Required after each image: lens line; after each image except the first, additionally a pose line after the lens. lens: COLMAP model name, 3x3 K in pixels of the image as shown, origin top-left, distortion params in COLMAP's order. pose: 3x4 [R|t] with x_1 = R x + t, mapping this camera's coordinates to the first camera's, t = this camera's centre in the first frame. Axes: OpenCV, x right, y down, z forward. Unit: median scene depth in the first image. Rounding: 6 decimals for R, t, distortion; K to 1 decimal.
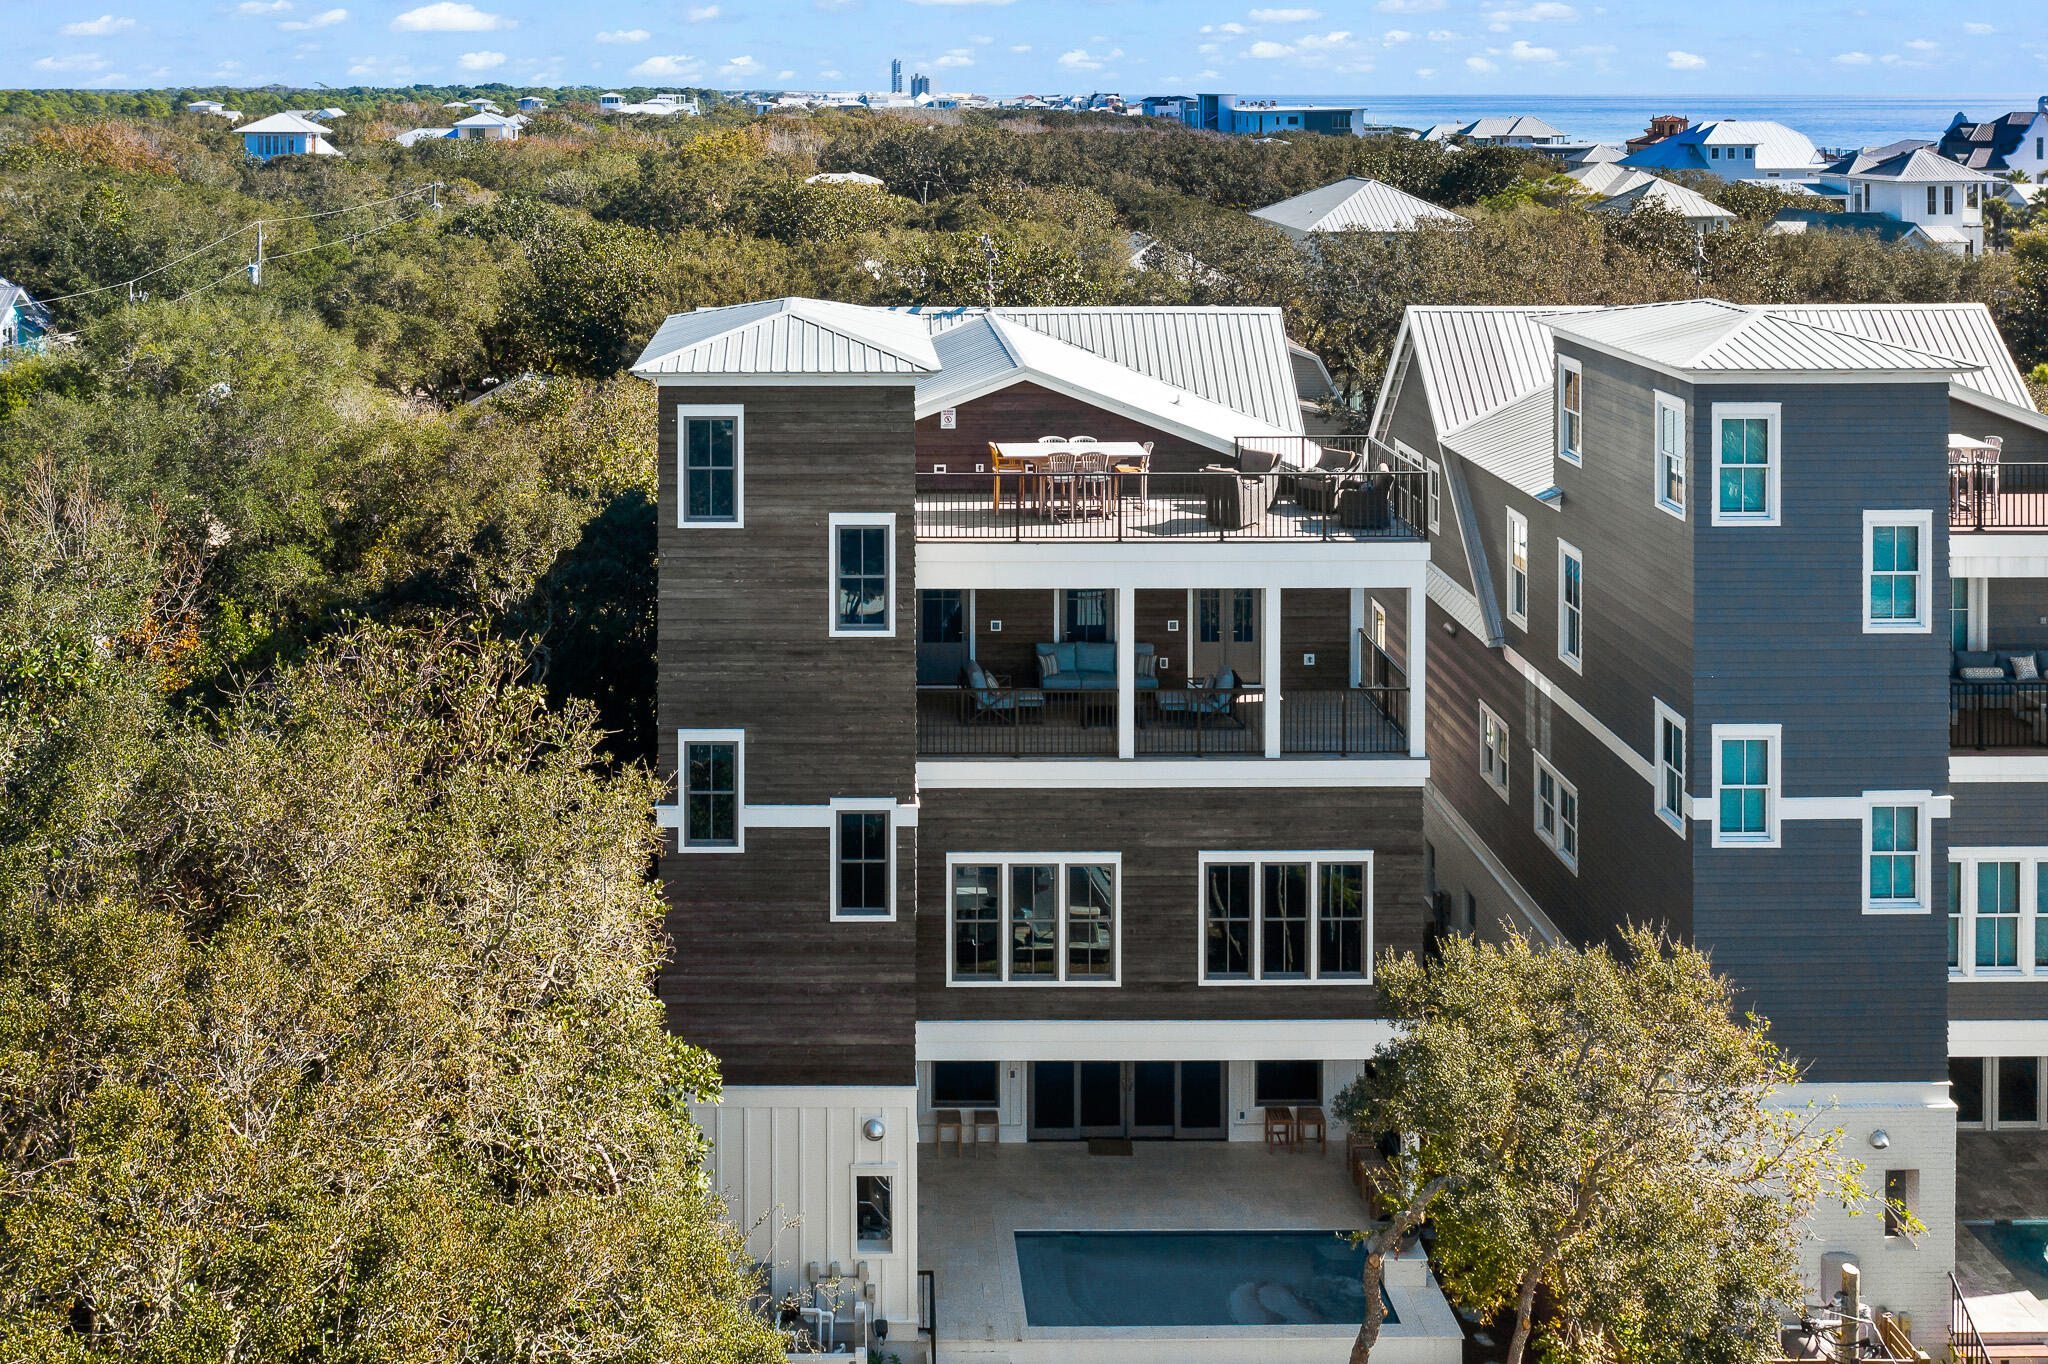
lens RADIAL K [[1634.0, 0, 1024.0], [0, 1634.0, 682.0], [0, 0, 1]] dist [-0.003879, -0.004875]
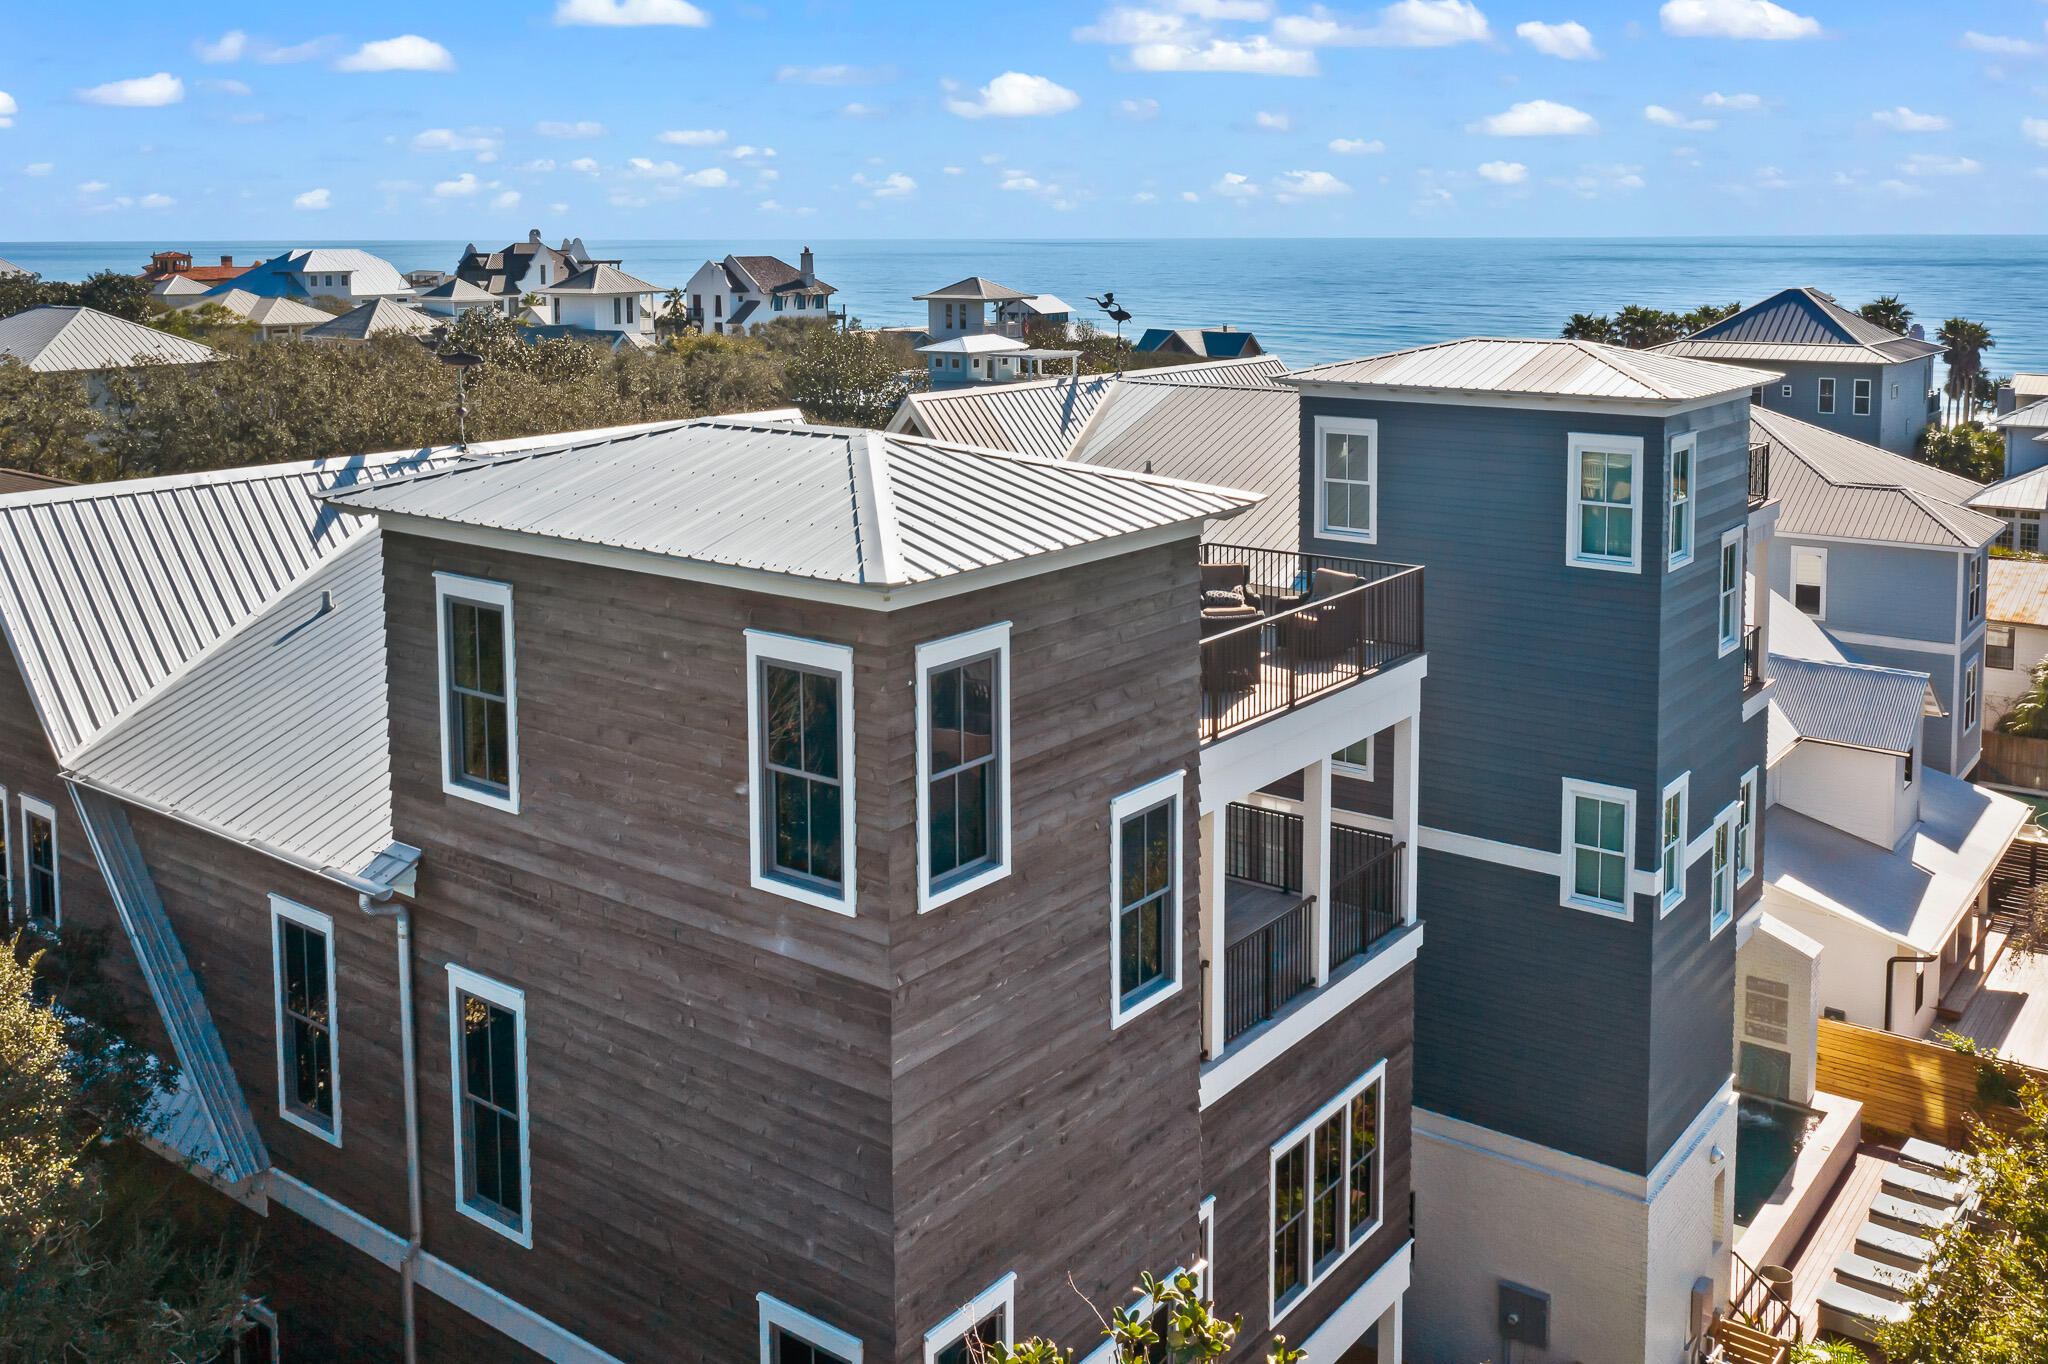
lens RADIAL K [[1634.0, 0, 1024.0], [0, 1634.0, 682.0], [0, 0, 1]] dist [-0.003879, -0.004875]
pose [[0.670377, -0.194990, 0.715943, -0.434443], [0.249188, 0.967981, 0.030306, -0.140133], [-0.698928, 0.158088, 0.697501, 0.562753]]
